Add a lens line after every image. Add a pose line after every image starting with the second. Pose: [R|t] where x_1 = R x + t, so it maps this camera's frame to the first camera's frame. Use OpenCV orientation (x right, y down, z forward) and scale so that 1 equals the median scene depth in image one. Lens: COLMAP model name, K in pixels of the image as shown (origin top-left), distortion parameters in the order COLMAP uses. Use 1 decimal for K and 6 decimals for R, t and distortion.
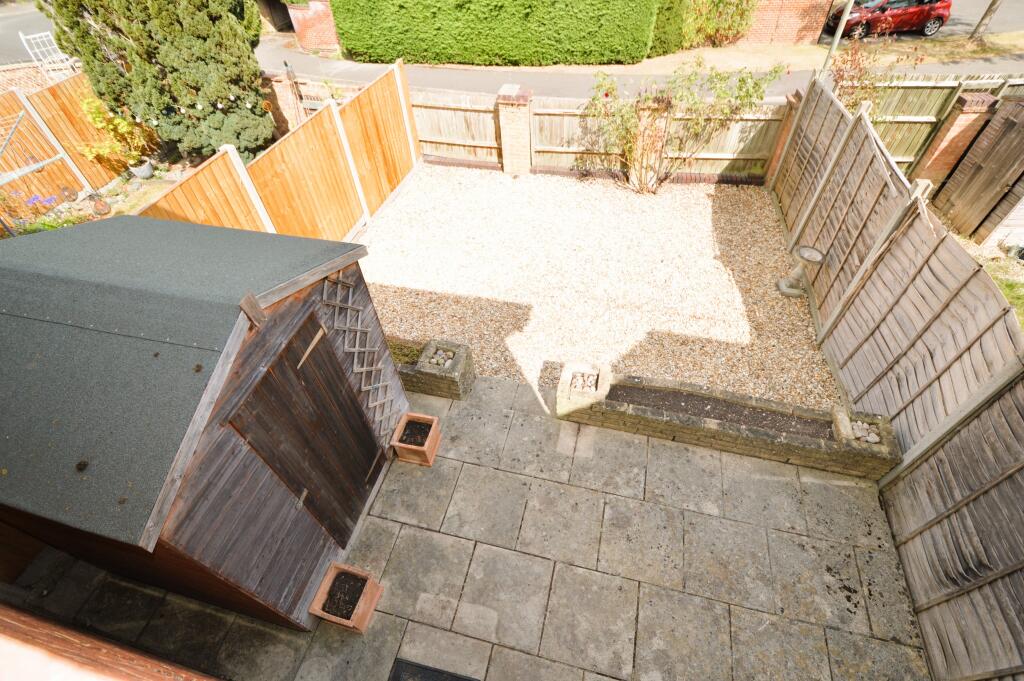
lens RADIAL K [[471.9, 0, 512.2], [0, 471.9, 338.6], [0, 0, 1]] dist [-0.002884, -0.000506]
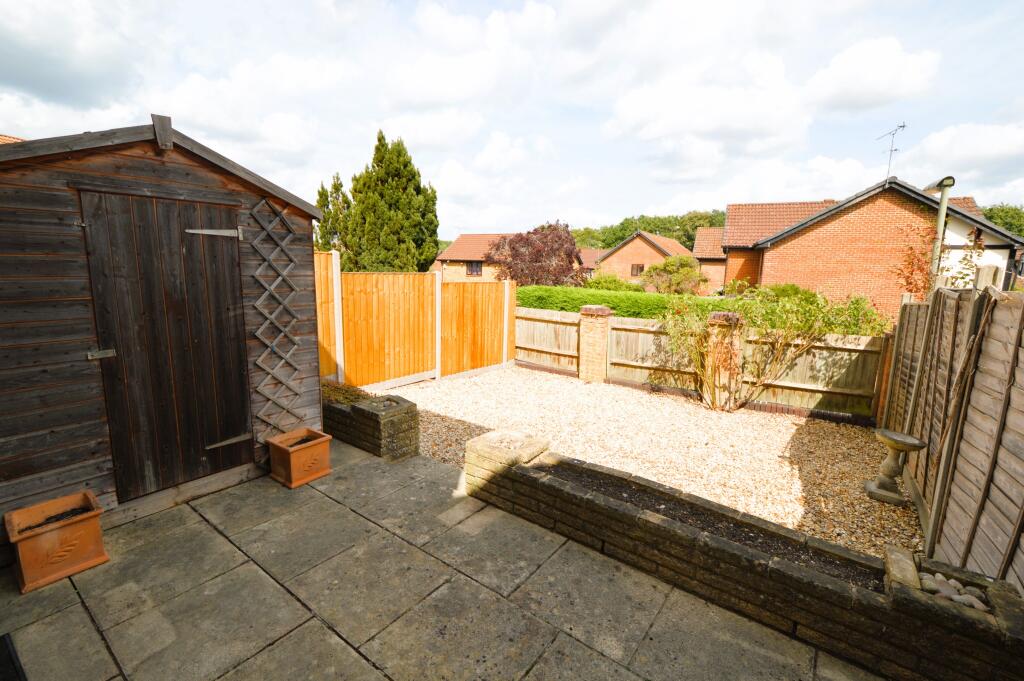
lens RADIAL K [[451.9, 0, 511.6], [0, 451.9, 338.4], [0, 0, 1]] dist [0.000503, -0.001364]
pose [[0.921068, 0.129877, -0.367103, 0.240473], [-0.327696, 0.767789, -0.550559, 0.214191], [0.210353, 0.627401, 0.749746, 0.195269]]
